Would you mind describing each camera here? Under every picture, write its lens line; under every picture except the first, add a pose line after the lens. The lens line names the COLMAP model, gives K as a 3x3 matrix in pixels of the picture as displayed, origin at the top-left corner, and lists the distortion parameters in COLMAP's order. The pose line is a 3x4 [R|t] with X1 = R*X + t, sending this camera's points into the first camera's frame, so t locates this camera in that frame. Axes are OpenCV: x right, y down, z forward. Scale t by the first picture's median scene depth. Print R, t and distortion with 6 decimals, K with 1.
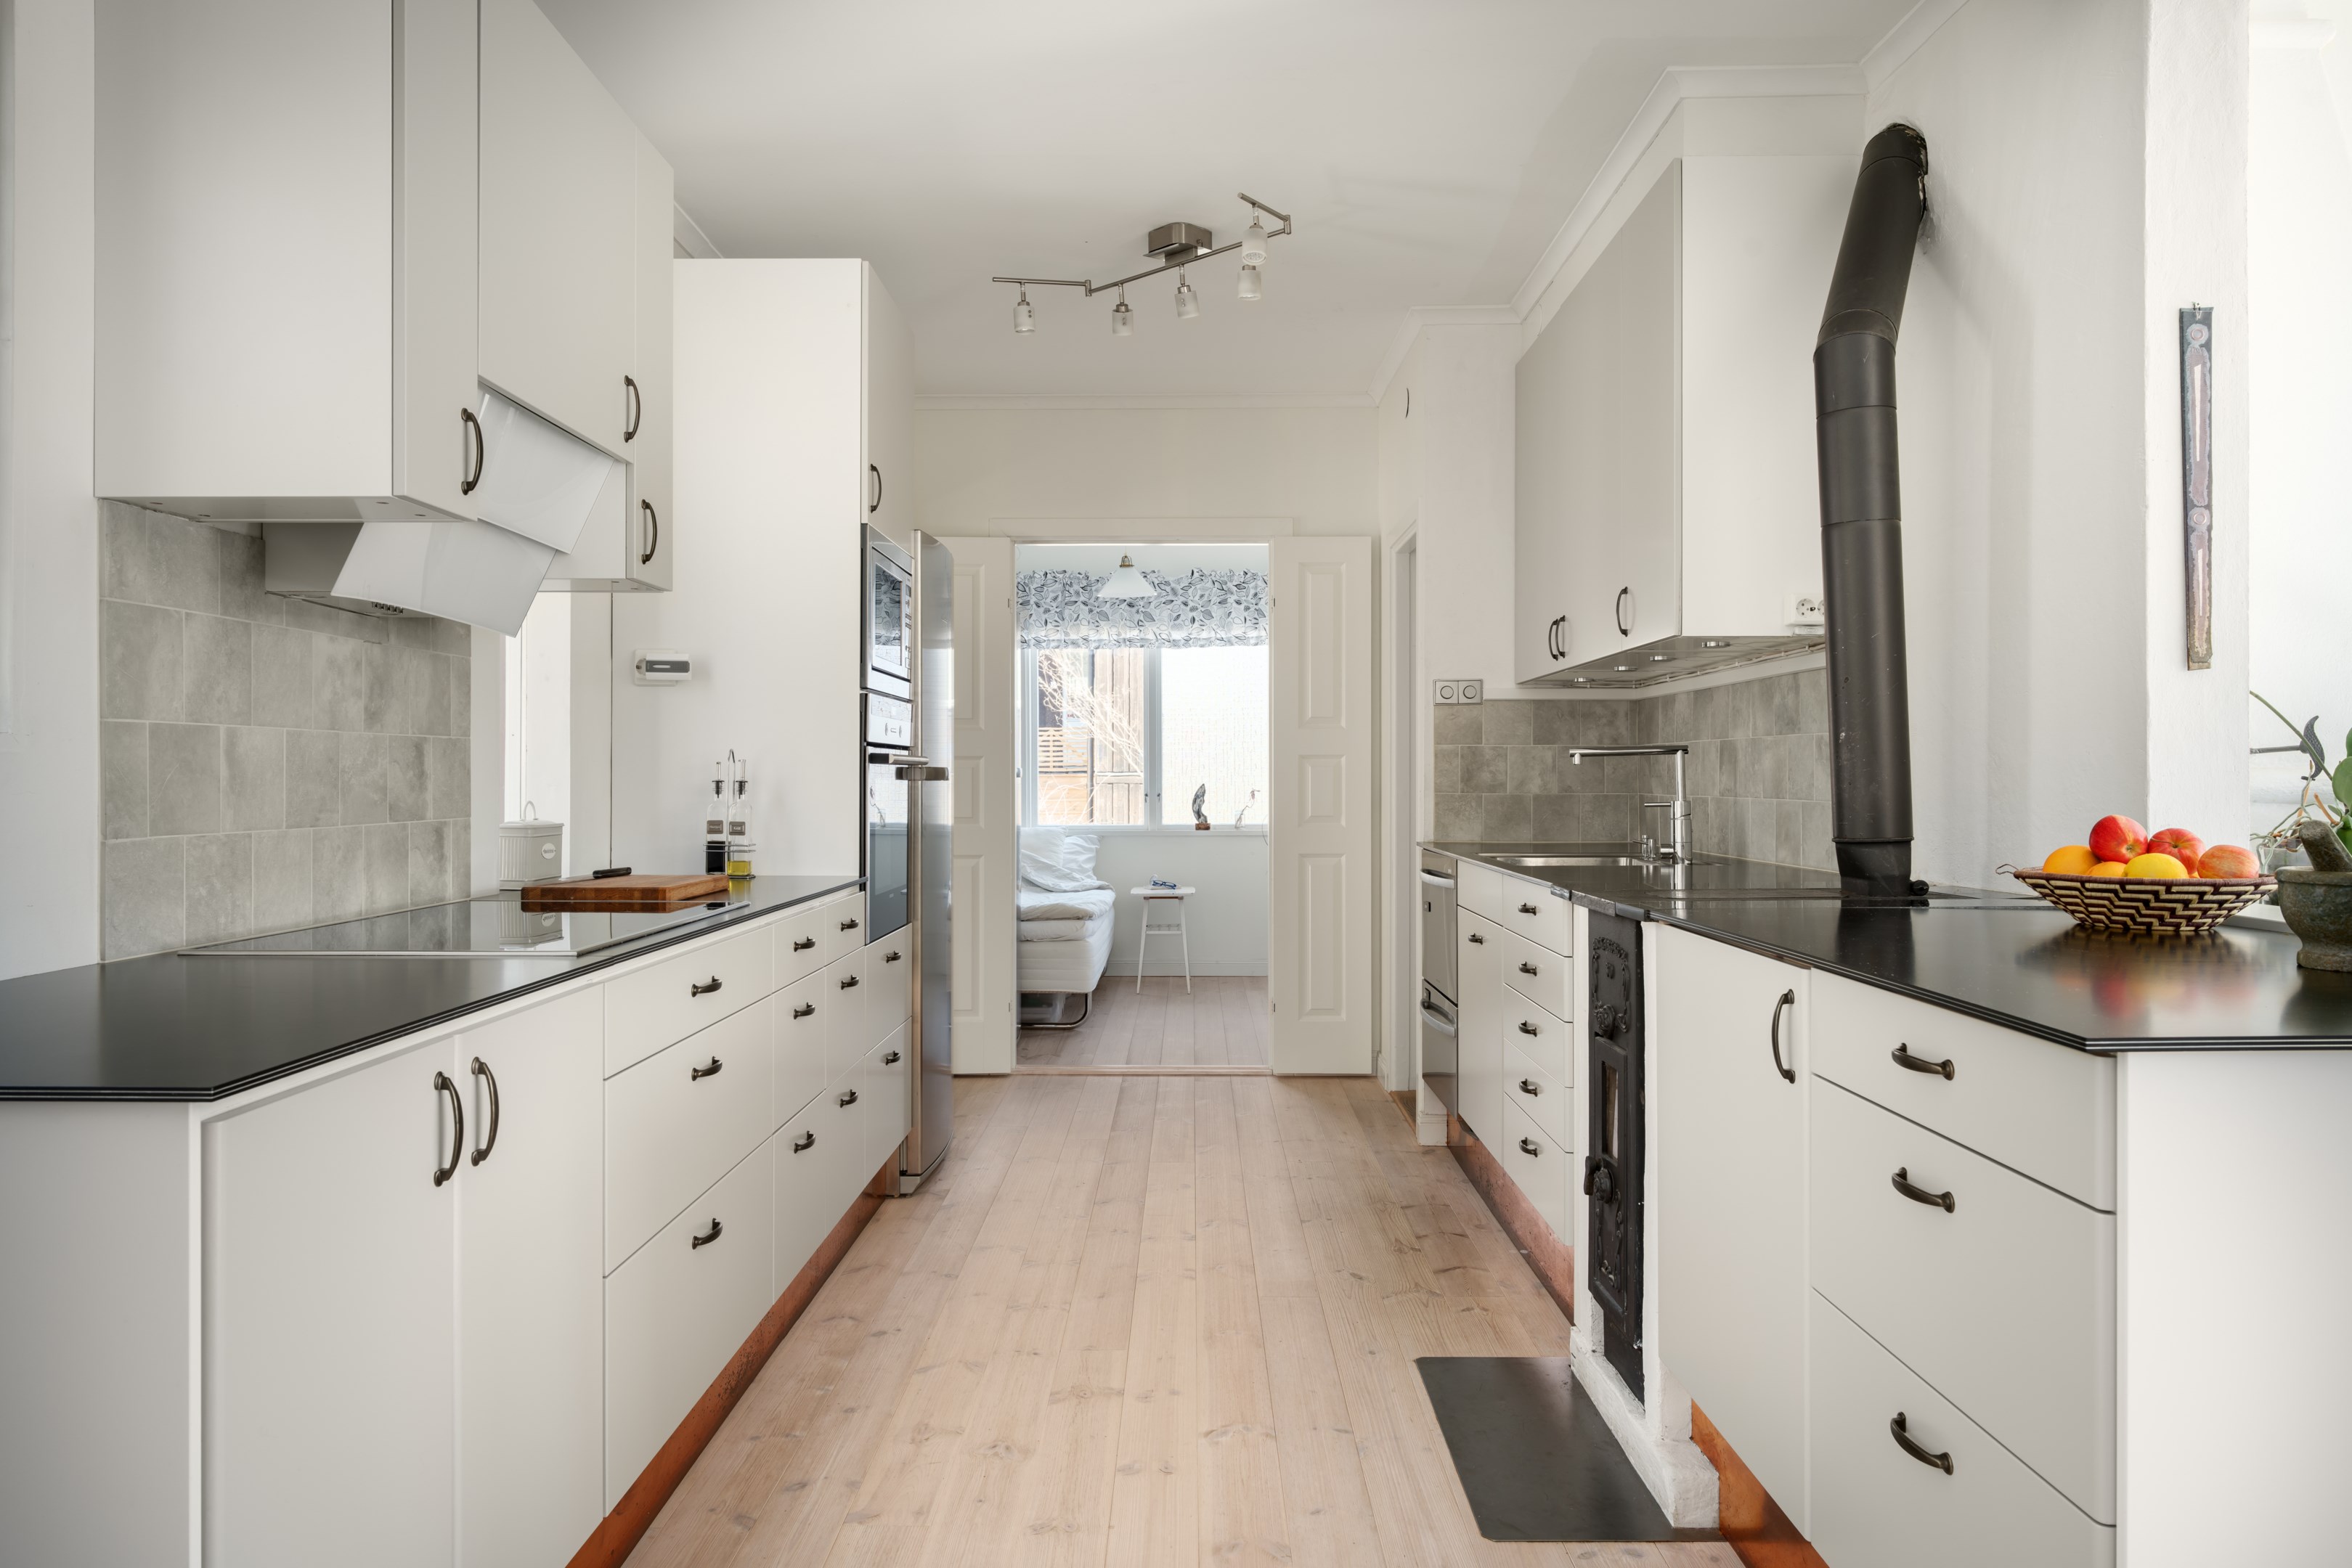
lens RADIAL K [[1532.5, 0, 1168.3], [0, 1532.5, 777.5], [0, 0, 1]] dist [-0.000292, -0.002837]
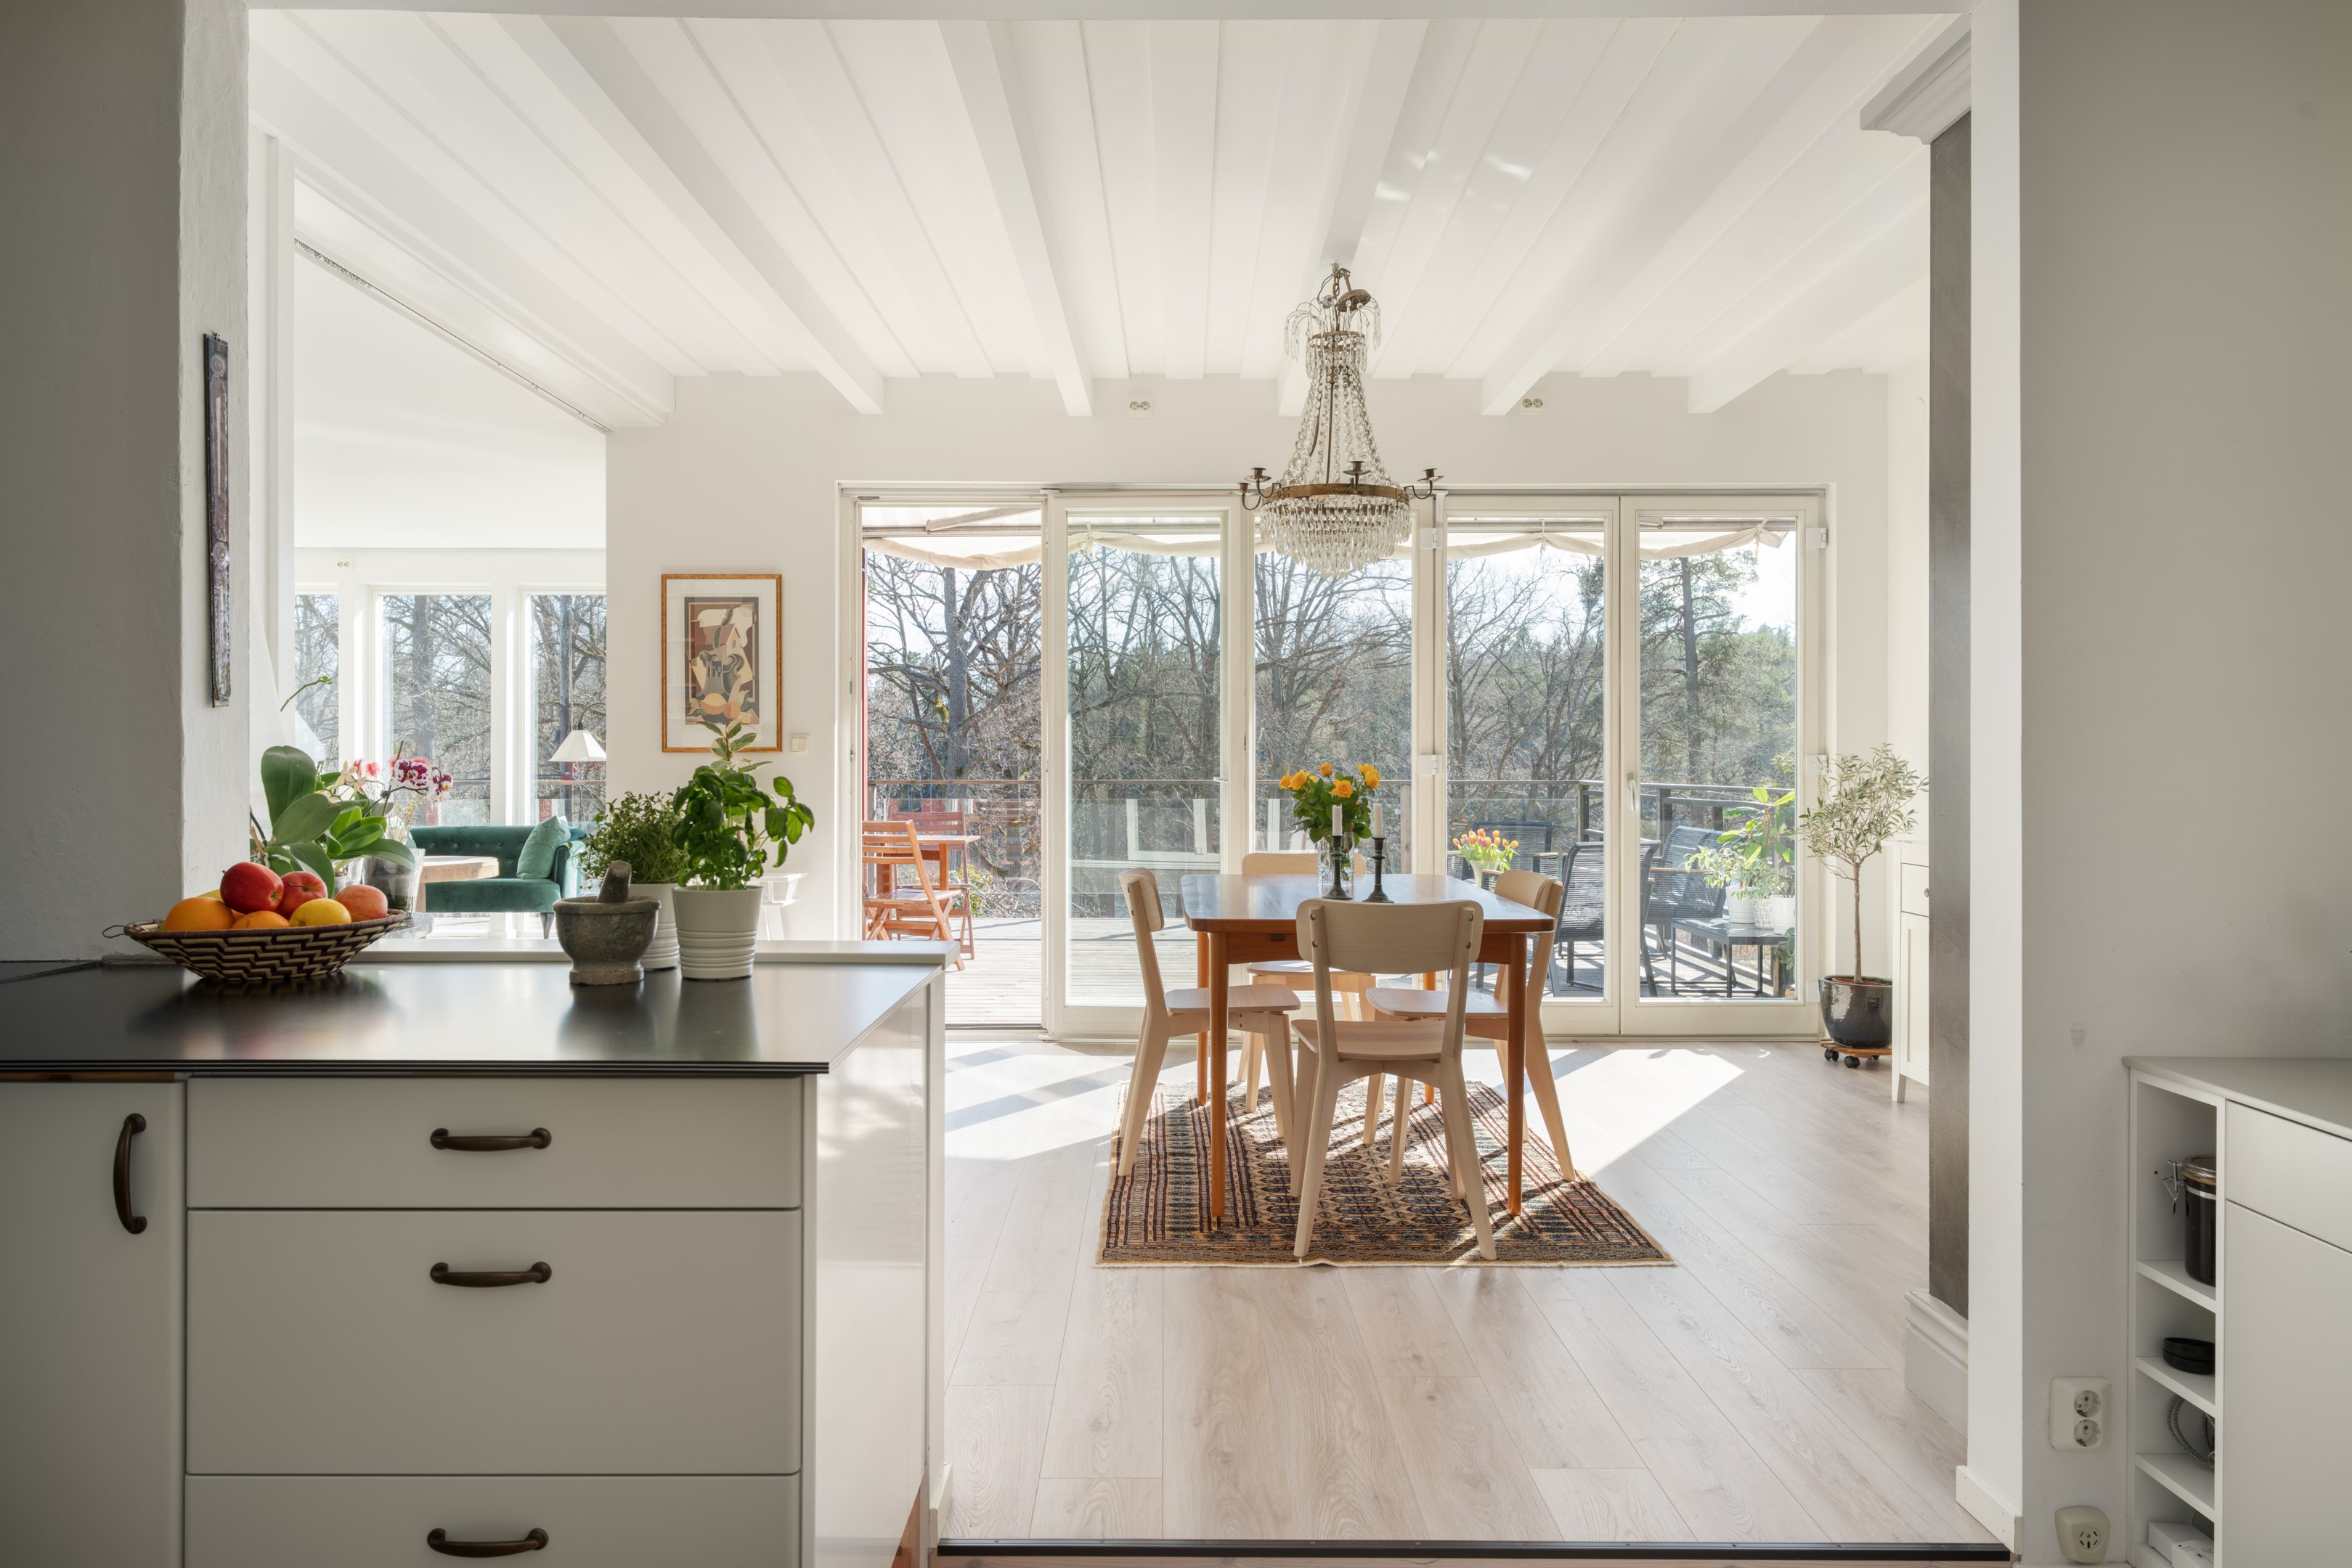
lens RADIAL K [[1532.5, 0, 1188.4], [0, 1532.5, 760.5], [0, 0, 1]] dist [-0.000292, -0.002837]
pose [[-0.022525, 0.002536, 0.999743, -0.207148], [0.001505, 0.999996, -0.002503, -0.021083], [-0.999745, 0.001448, -0.022529, 0.257830]]
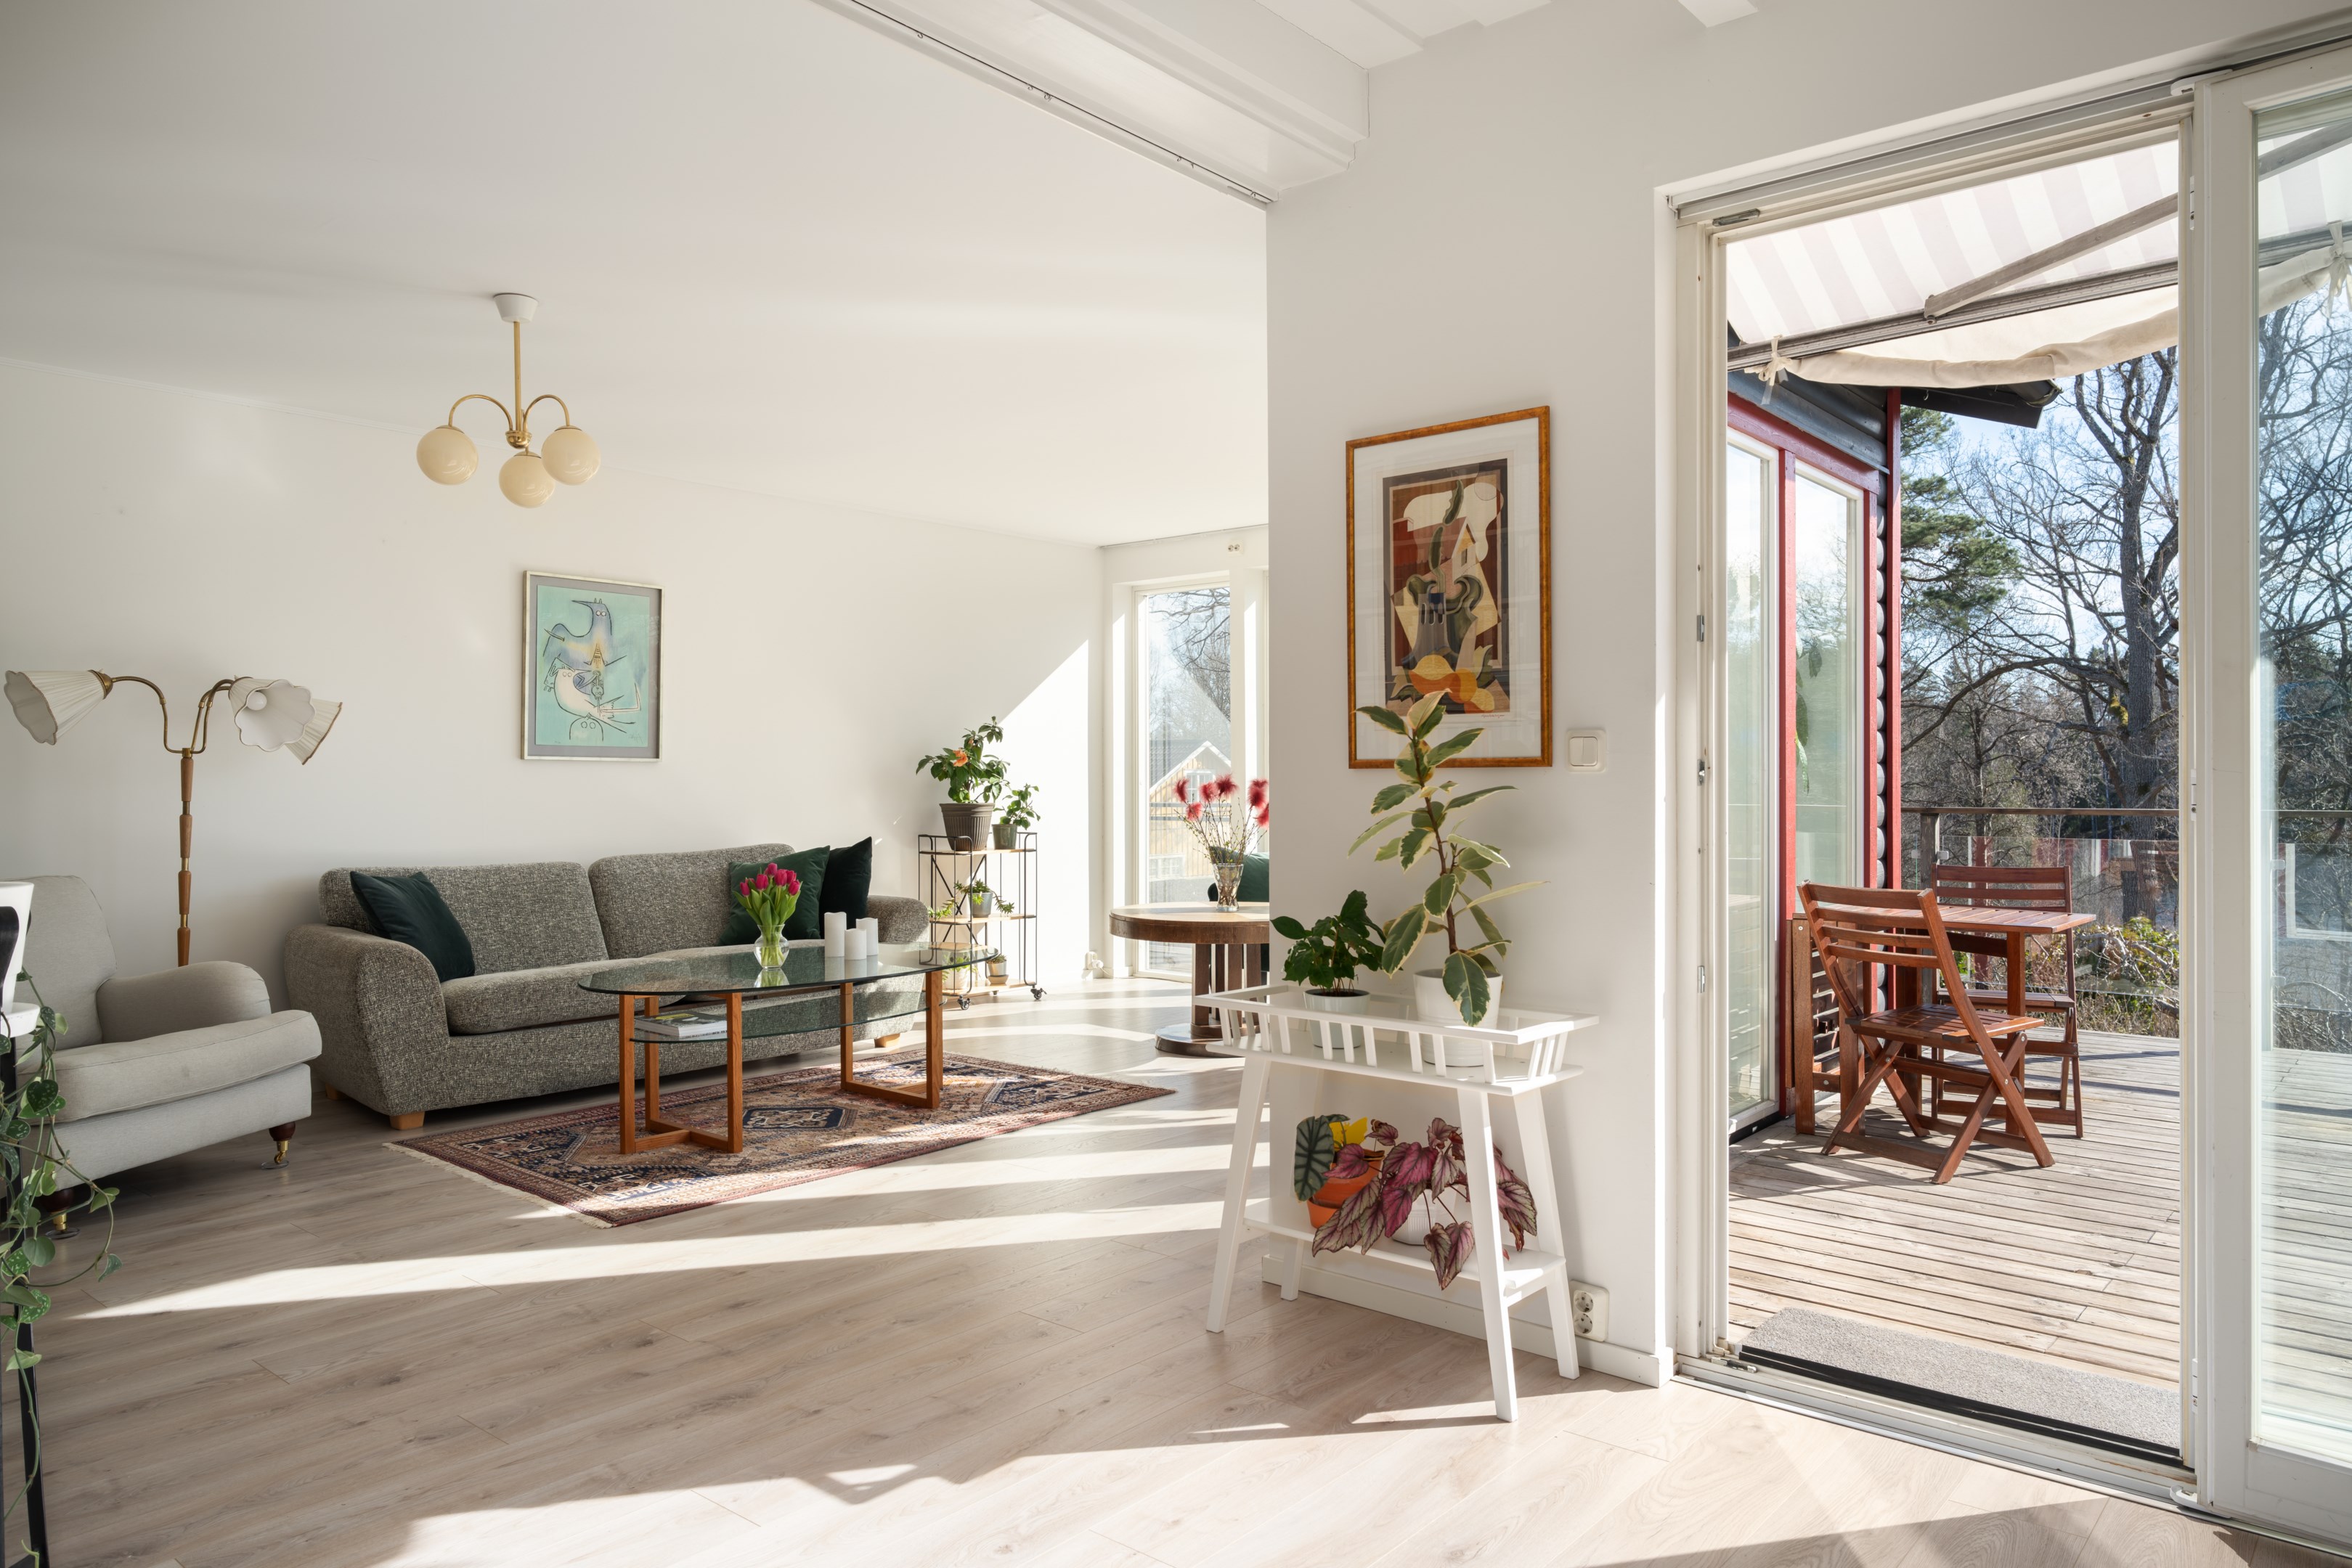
lens RADIAL K [[1532.5, 0, 1182.6], [0, 1532.5, 782.0], [0, 0, 1]] dist [-0.000292, -0.002837]
pose [[0.640461, -0.002675, 0.767986, 0.742114], [0.004451, 0.999990, -0.000228, -0.027767], [-0.767978, 0.003564, 0.640466, 0.288437]]
